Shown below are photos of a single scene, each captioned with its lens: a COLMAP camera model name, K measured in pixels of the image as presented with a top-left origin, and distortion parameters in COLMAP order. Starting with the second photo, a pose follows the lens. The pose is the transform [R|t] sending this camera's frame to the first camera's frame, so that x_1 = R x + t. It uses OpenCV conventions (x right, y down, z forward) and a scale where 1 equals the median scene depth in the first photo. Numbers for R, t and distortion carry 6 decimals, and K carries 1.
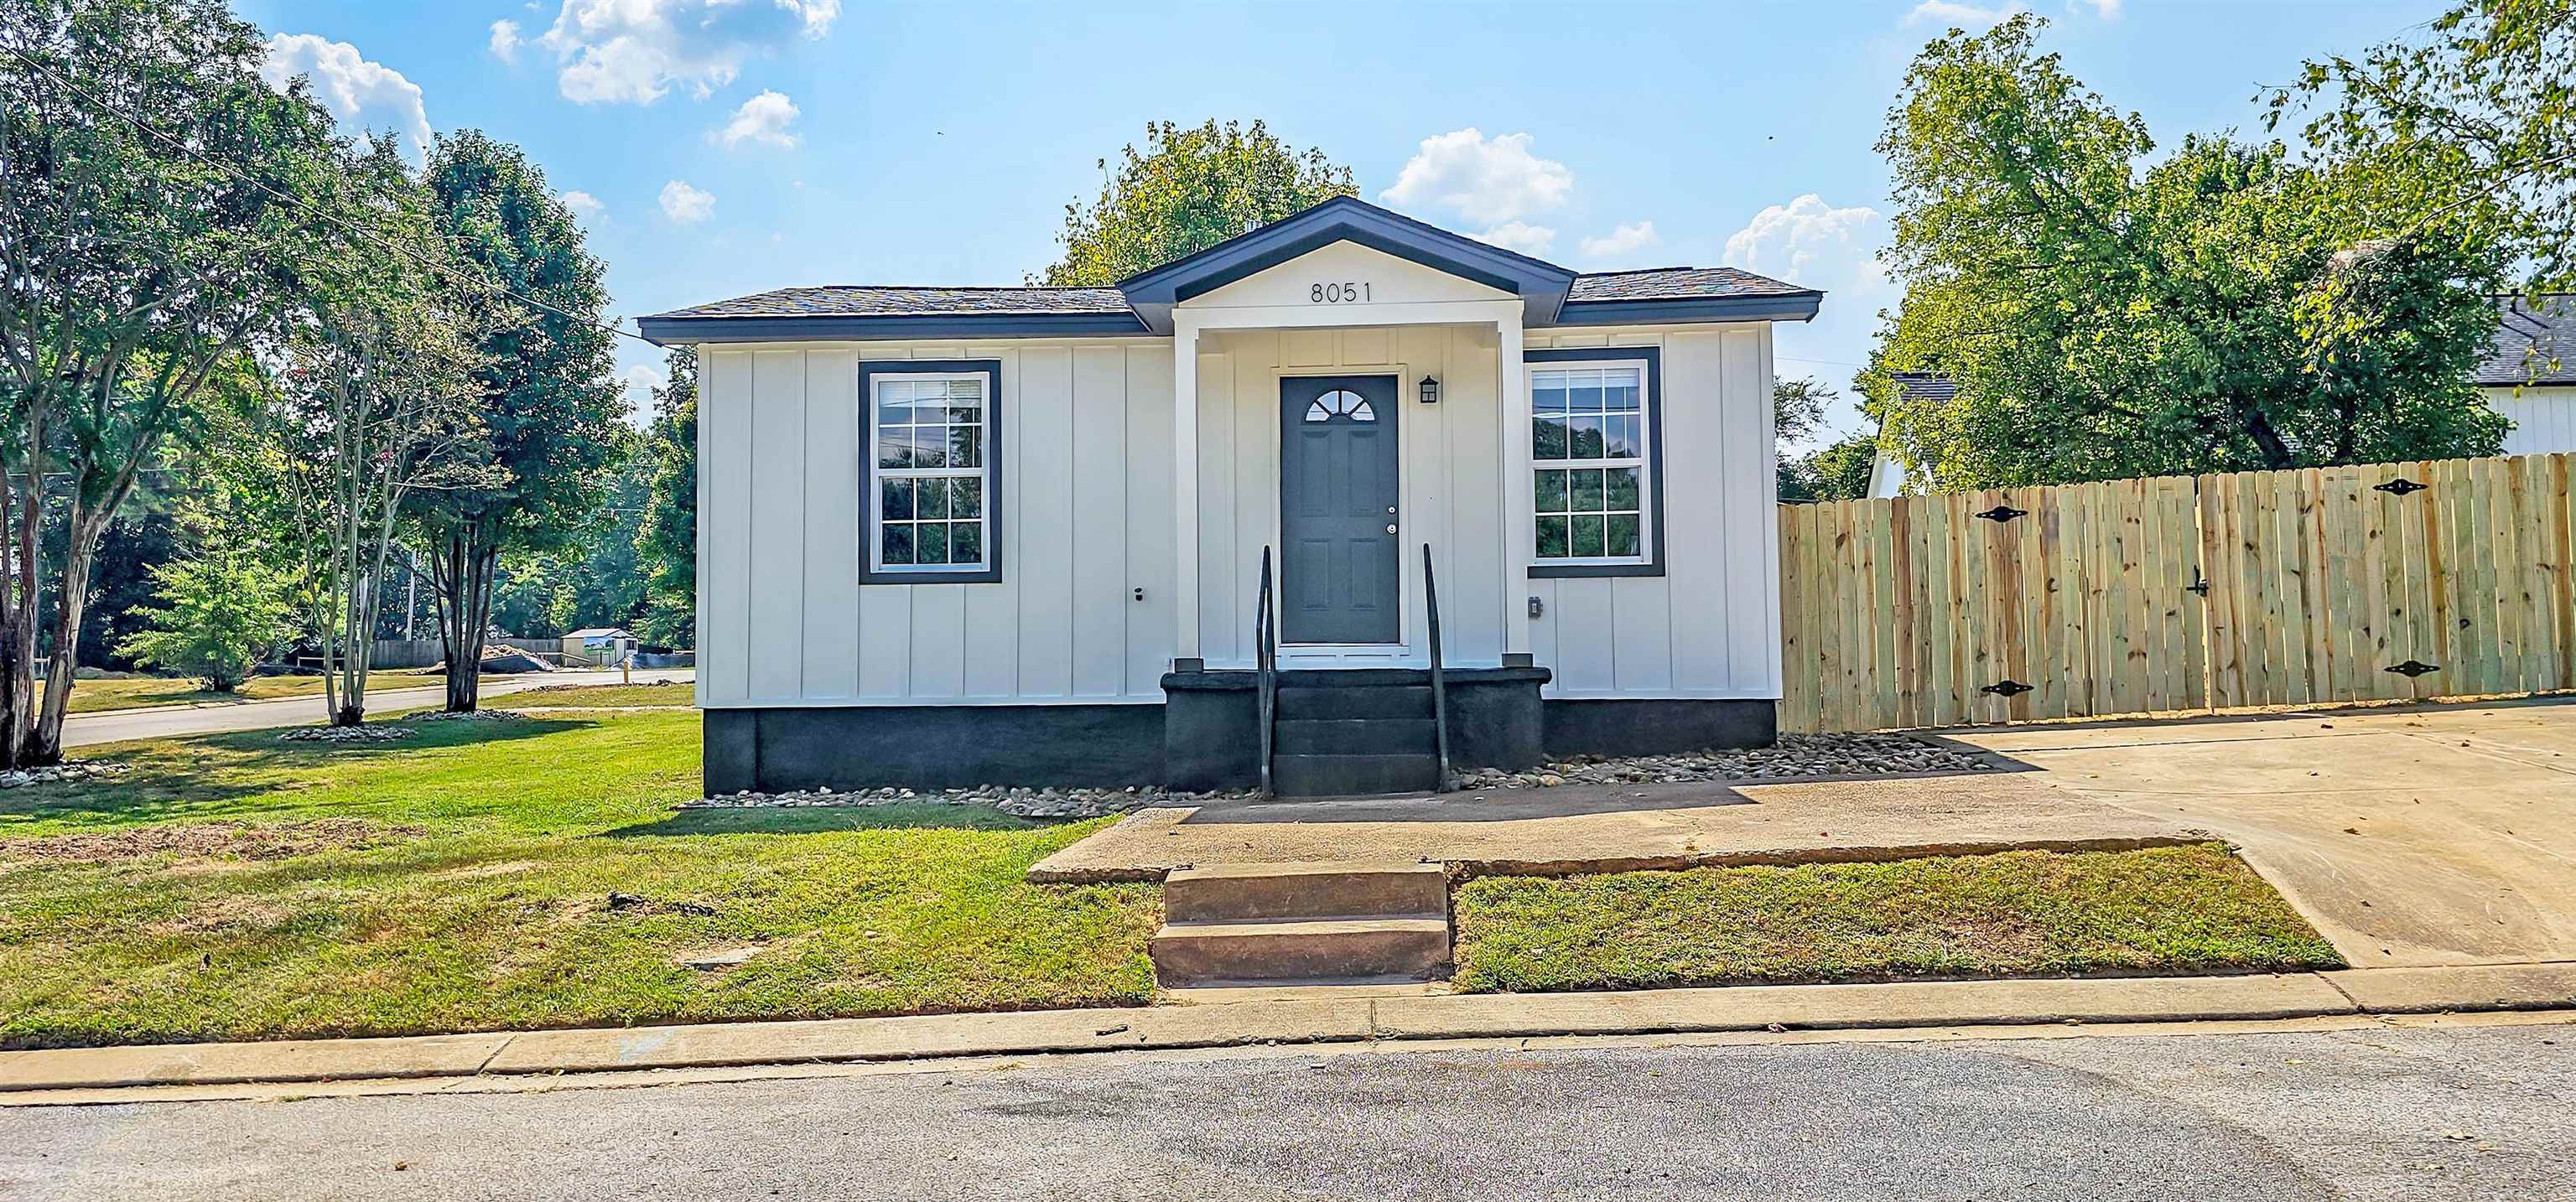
lens RADIAL K [[1836.8, 0, 1271.7], [0, 1836.8, 607.8], [0, 0, 1]] dist [0.008242, -0.002562]
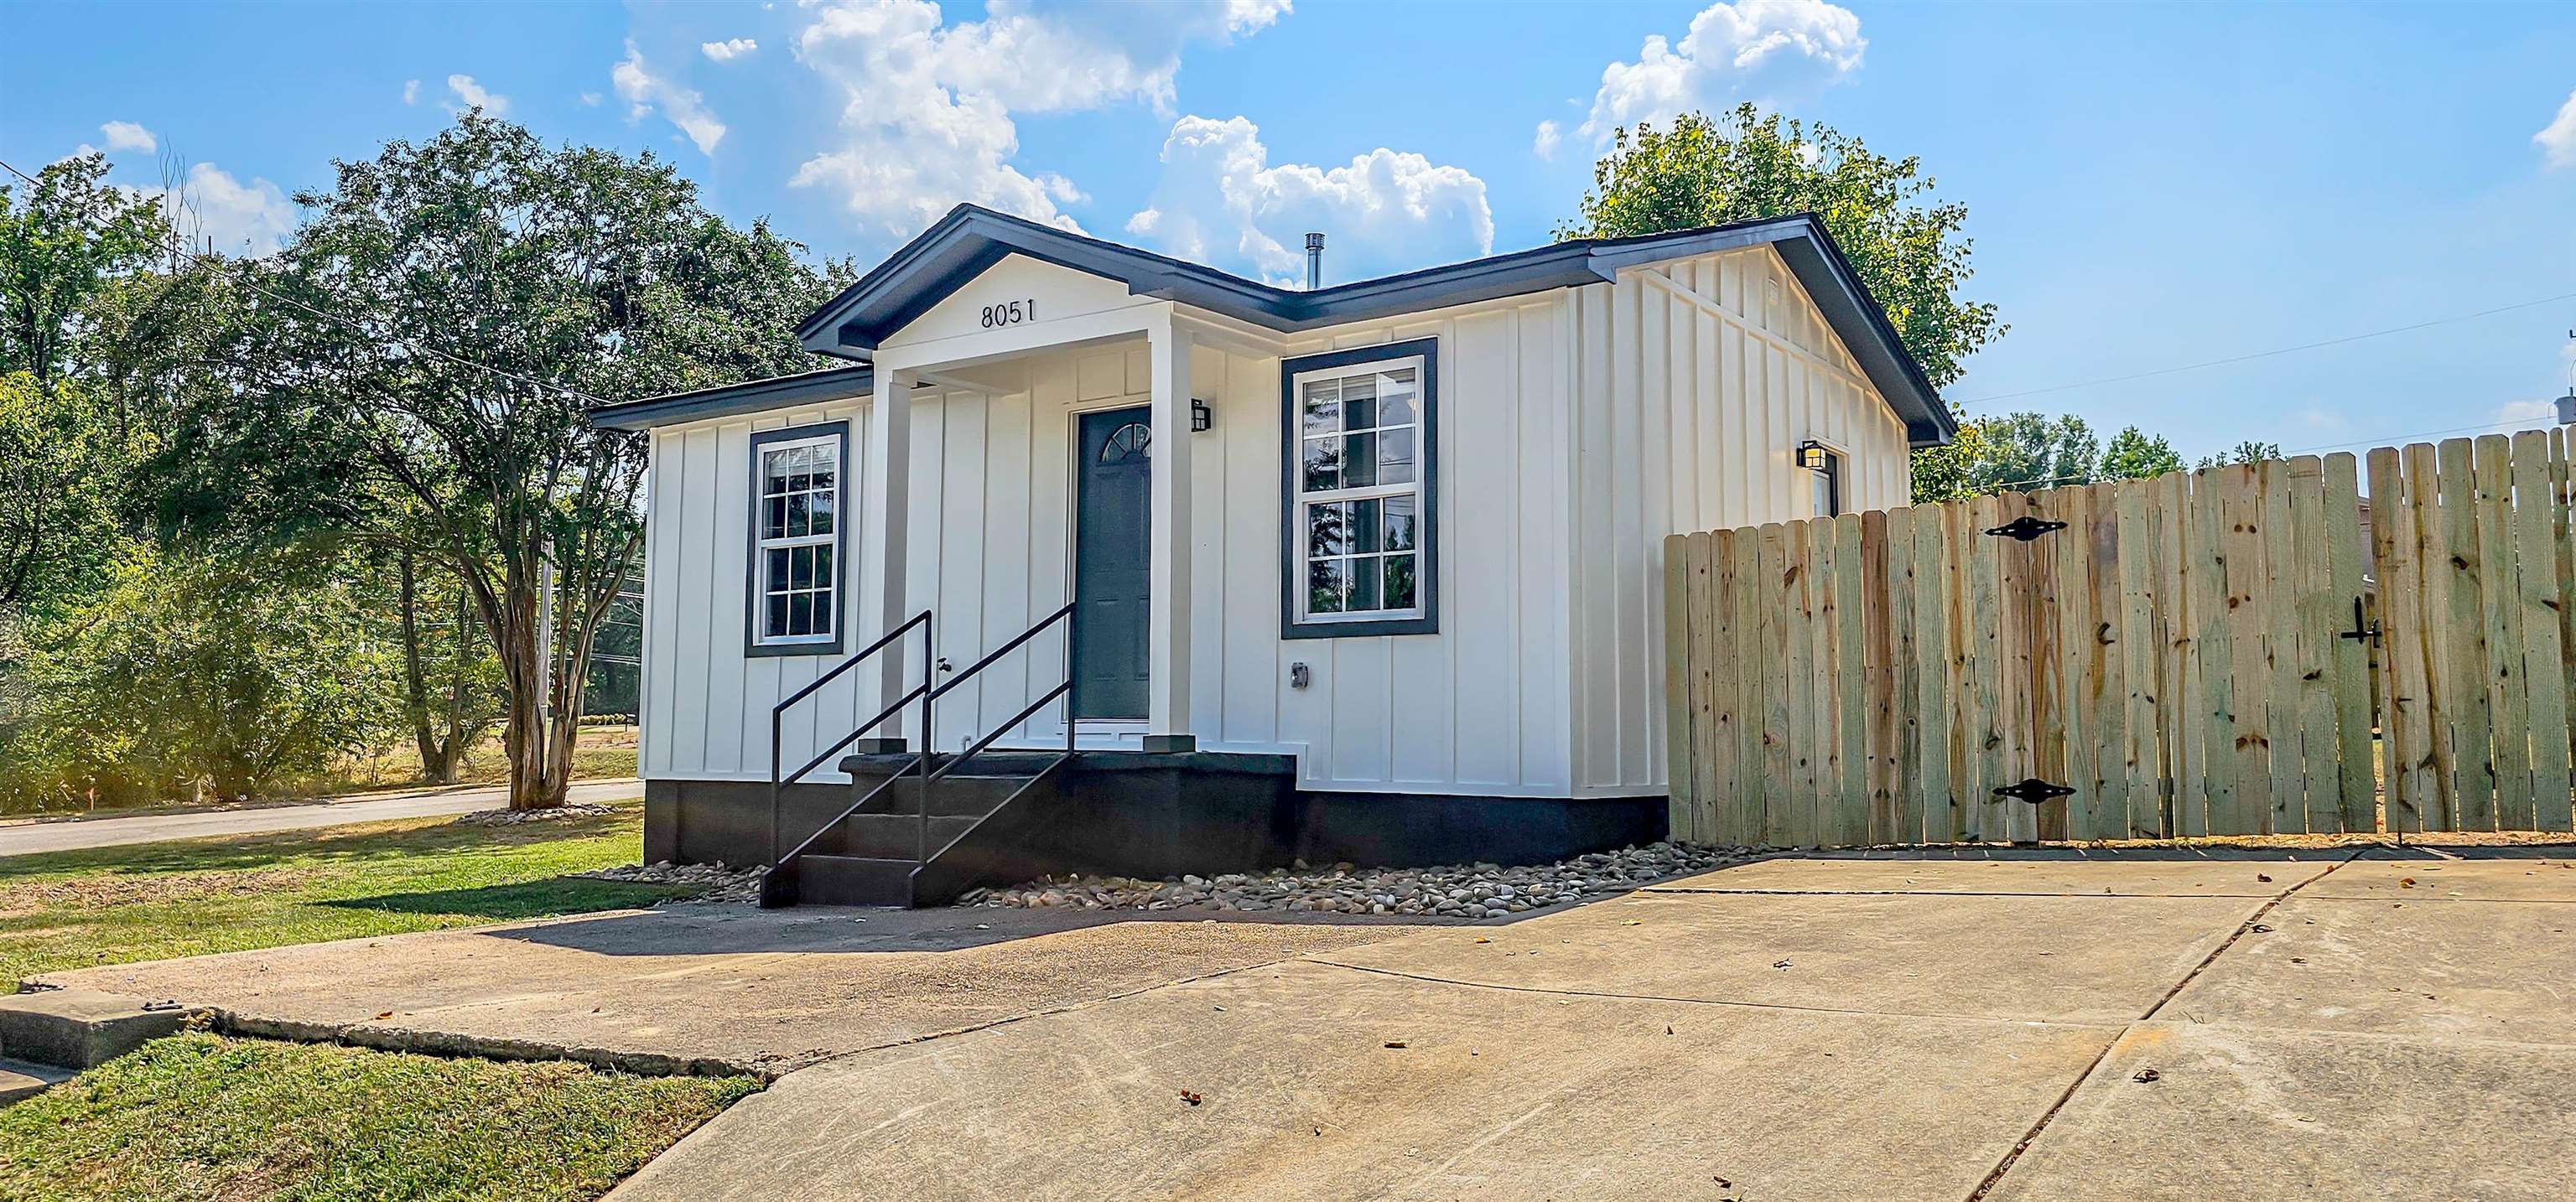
lens RADIAL K [[1836.8, 0, 1290.3], [0, 1836.8, 599.6], [0, 0, 1]] dist [0.008242, -0.002562]
pose [[0.852616, -0.028896, -0.521738, 0.519945], [0.012666, 0.999319, -0.034646, -0.005488], [0.522384, 0.022932, 0.852402, 0.293504]]
